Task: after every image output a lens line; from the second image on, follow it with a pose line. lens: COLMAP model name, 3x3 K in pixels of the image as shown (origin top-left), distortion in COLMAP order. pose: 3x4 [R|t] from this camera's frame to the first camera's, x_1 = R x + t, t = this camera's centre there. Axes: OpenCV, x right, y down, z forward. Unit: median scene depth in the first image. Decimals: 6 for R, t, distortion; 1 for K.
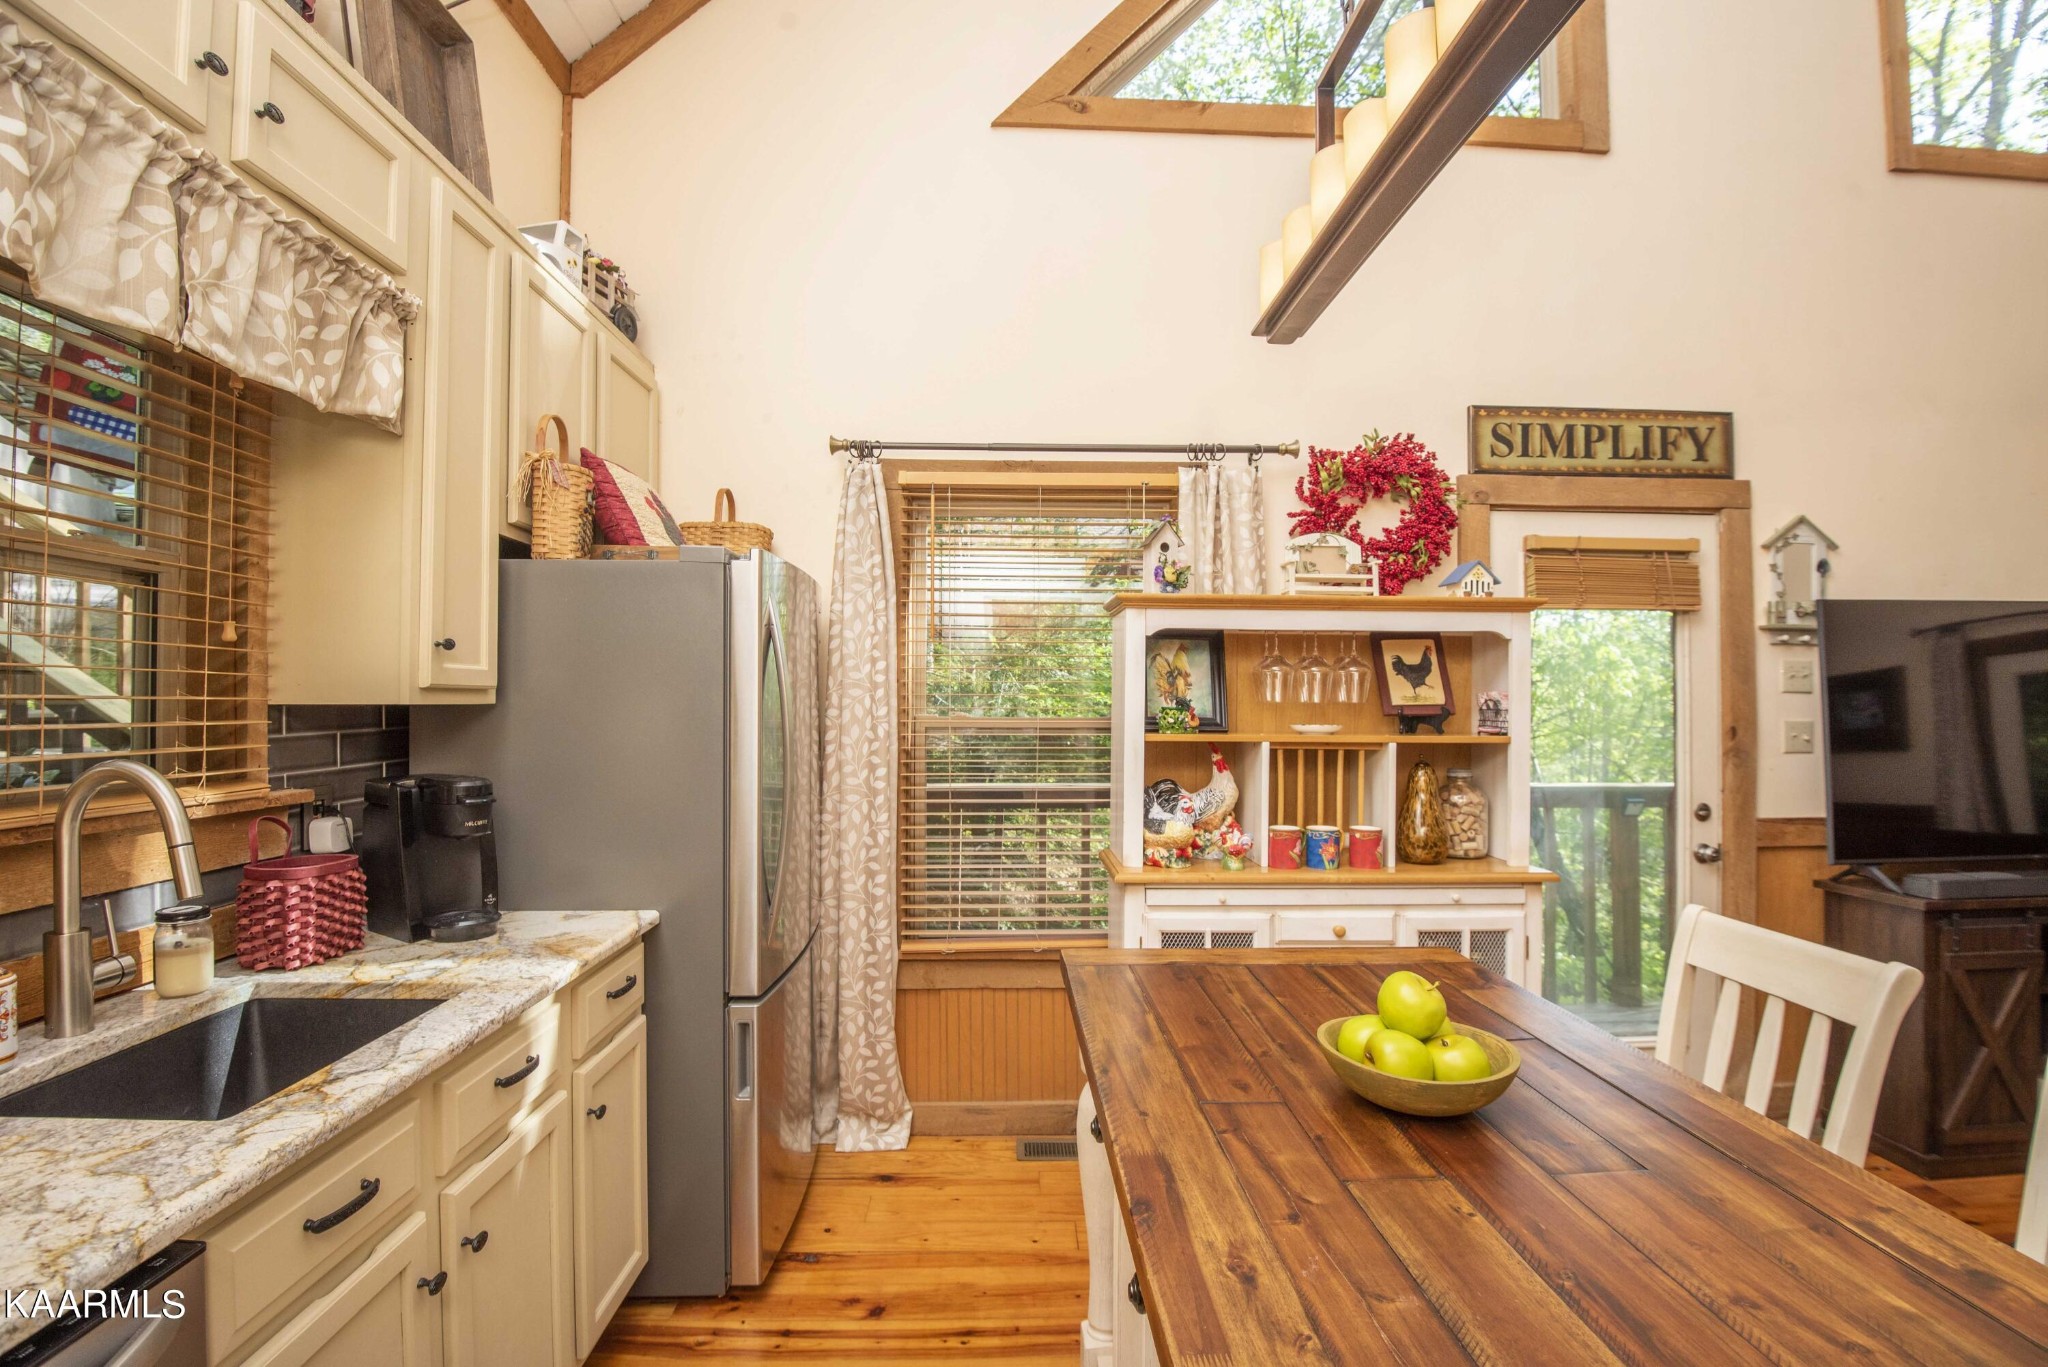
lens RADIAL K [[927.2, 0, 1031.7], [0, 927.2, 700.2], [0, 0, 1]] dist [-0.028508, -0.006168]
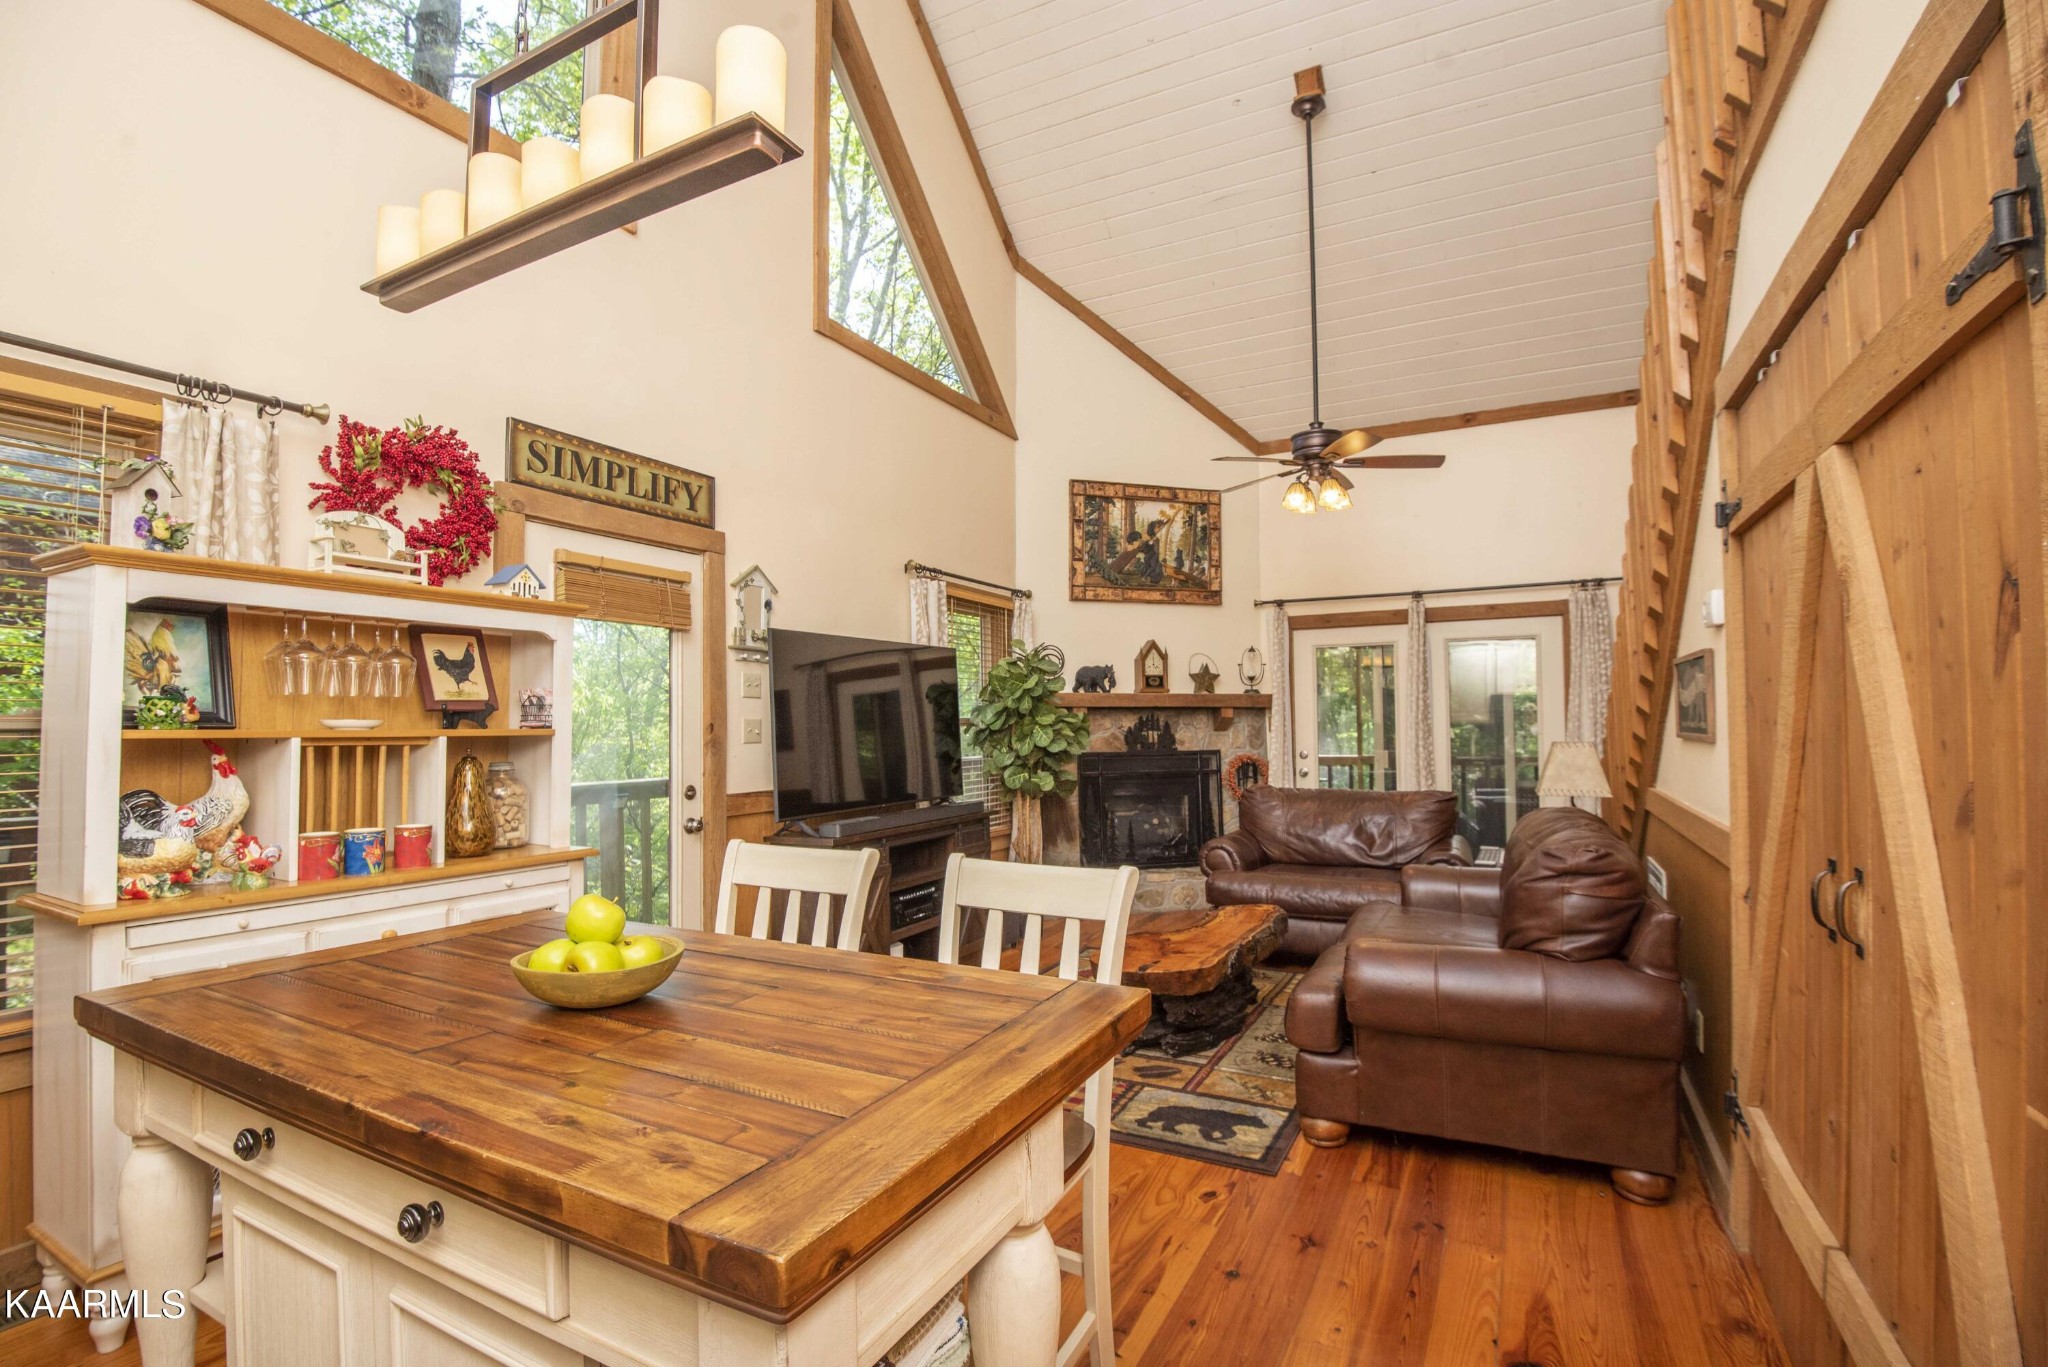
lens RADIAL K [[927.2, 0, 1031.4], [0, 927.2, 692.3], [0, 0, 1]] dist [-0.028508, -0.006168]
pose [[0.498064, 0.023291, 0.866827, -0.134789], [0.007435, 0.999488, -0.031127, 0.032076], [-0.867108, 0.021948, 0.497636, -0.030575]]
